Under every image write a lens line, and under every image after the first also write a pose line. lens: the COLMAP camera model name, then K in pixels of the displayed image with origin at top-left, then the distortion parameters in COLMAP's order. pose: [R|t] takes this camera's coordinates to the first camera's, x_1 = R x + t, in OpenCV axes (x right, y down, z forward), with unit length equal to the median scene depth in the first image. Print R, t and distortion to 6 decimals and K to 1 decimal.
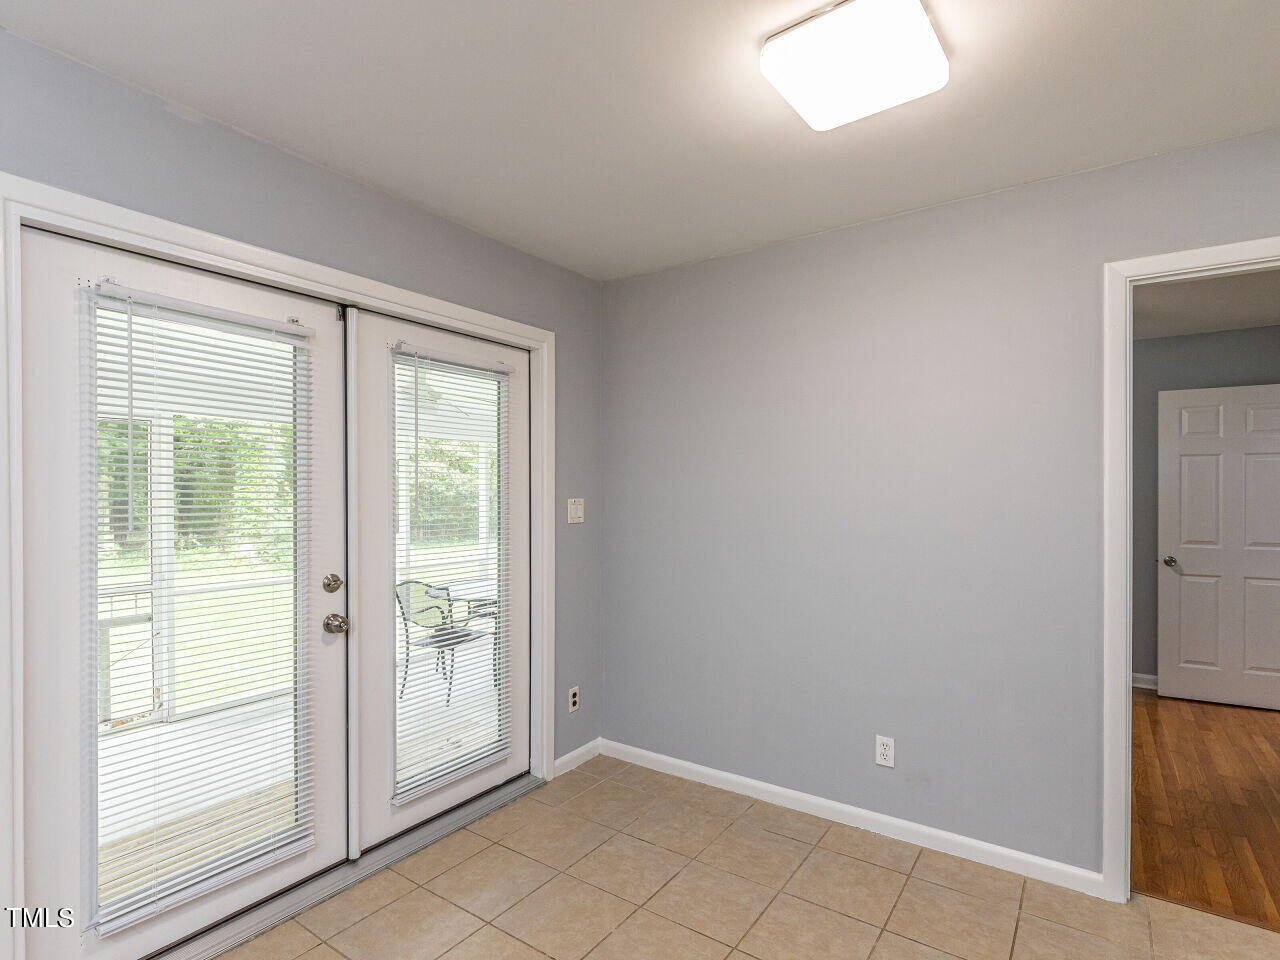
lens RADIAL K [[657.7, 0, 645.7], [0, 657.7, 493.9], [0, 0, 1]] dist [-0.002112, 0.000090]
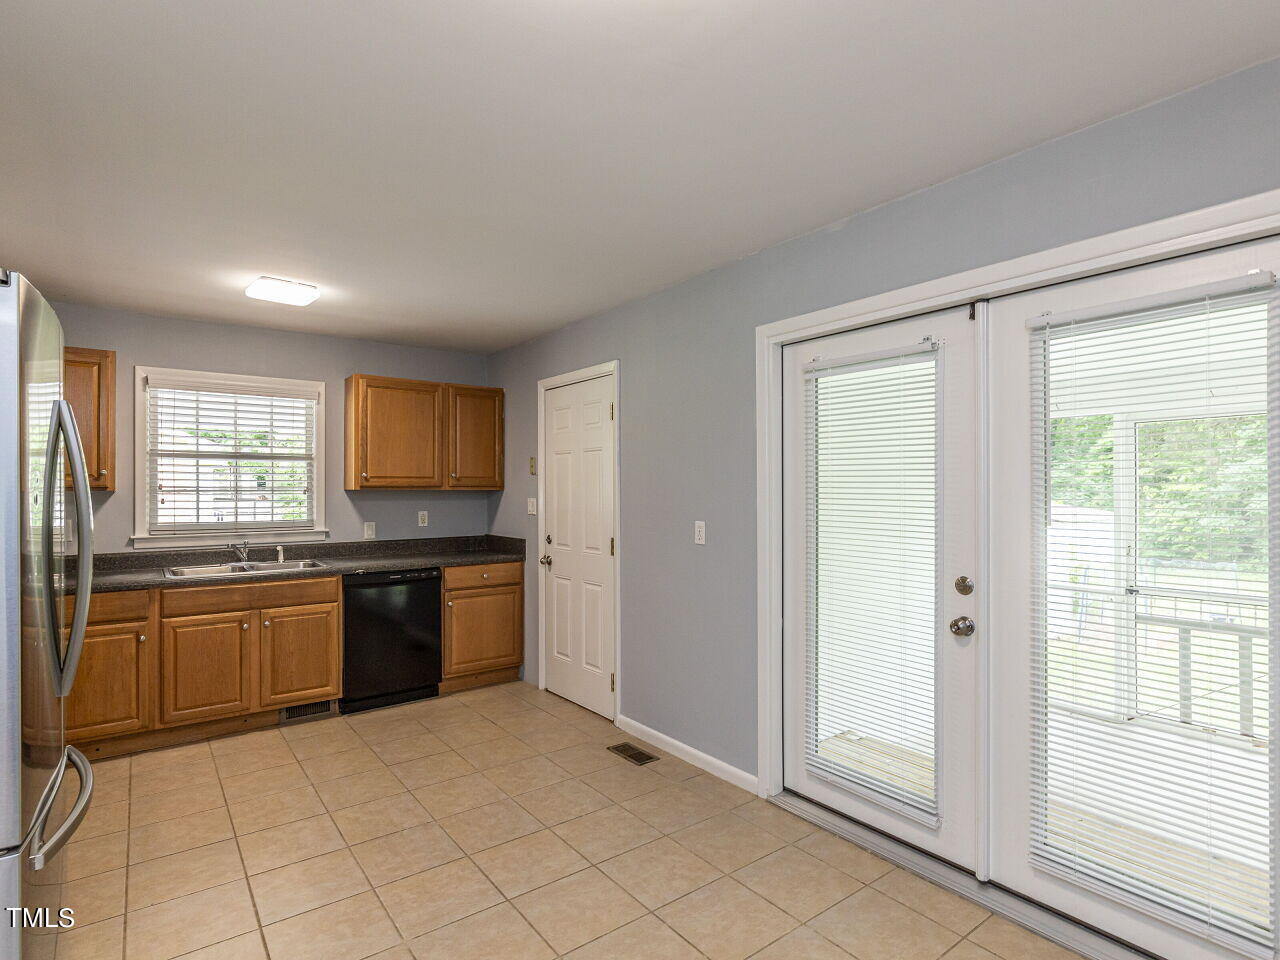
lens RADIAL K [[656.0, 0, 642.8], [0, 656.0, 483.7], [0, 0, 1]] dist [0.000279, 0.000648]
pose [[-0.304642, -0.005655, -0.952450, 0.608566], [0.003400, 0.999970, -0.007025, -0.013499], [0.952461, -0.005379, -0.304613, 0.817446]]
